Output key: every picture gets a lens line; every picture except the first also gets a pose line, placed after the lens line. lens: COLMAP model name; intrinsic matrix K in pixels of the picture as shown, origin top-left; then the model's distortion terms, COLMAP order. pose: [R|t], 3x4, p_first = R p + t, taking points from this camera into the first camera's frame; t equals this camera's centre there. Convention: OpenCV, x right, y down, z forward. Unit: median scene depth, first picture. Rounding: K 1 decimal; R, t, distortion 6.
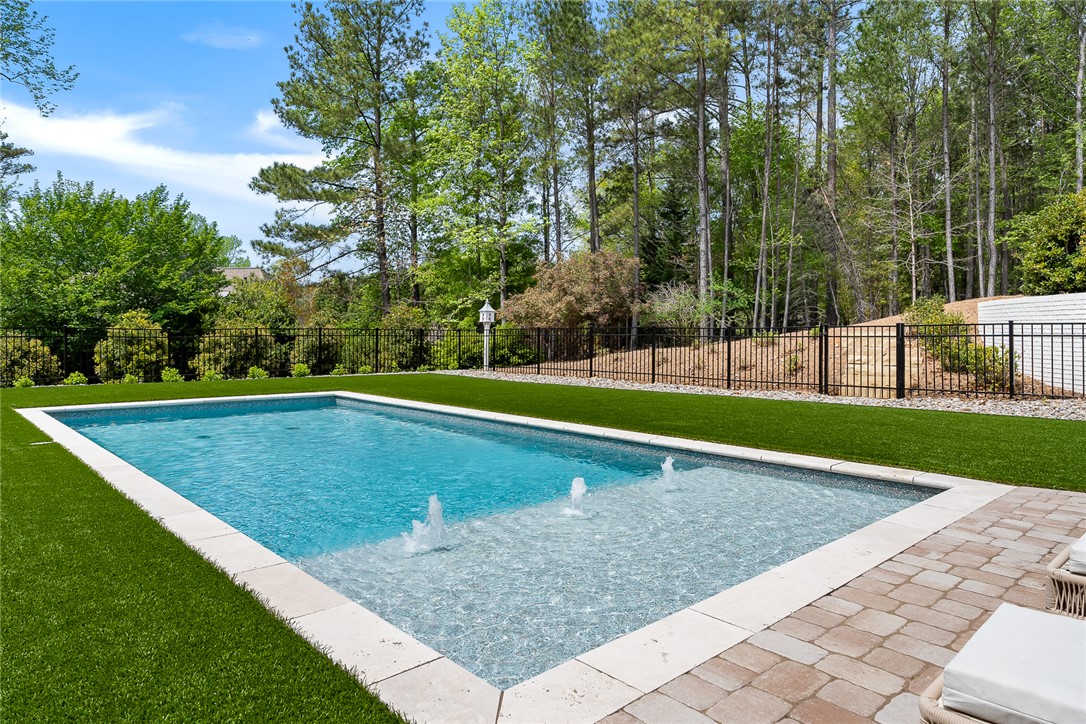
lens RADIAL K [[664.3, 0, 542.3], [0, 664.3, 330.3], [0, 0, 1]] dist [-0.000361, 0.000145]
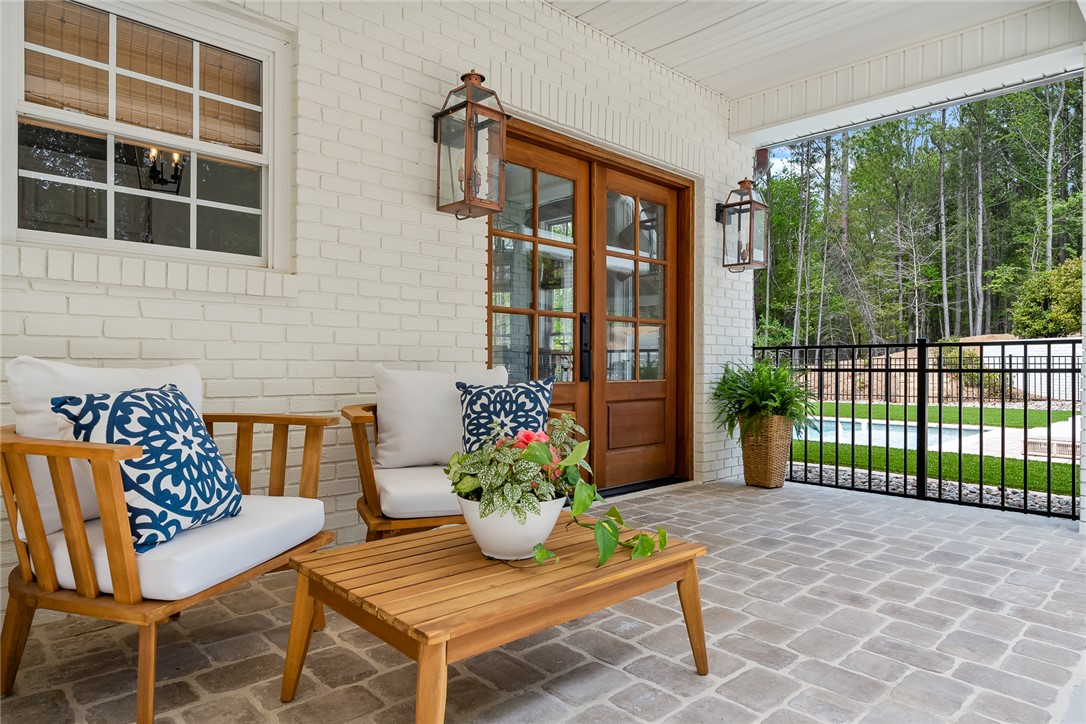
lens RADIAL K [[655.5, 0, 543.0], [0, 655.5, 362.0], [0, 0, 1]] dist [0.000332, 0.000079]
pose [[0.999722, -0.000621, 0.023559, -0.171603], [0.000560, 0.999996, 0.002608, -0.000125], [-0.023560, -0.002594, 0.999719, -0.209127]]
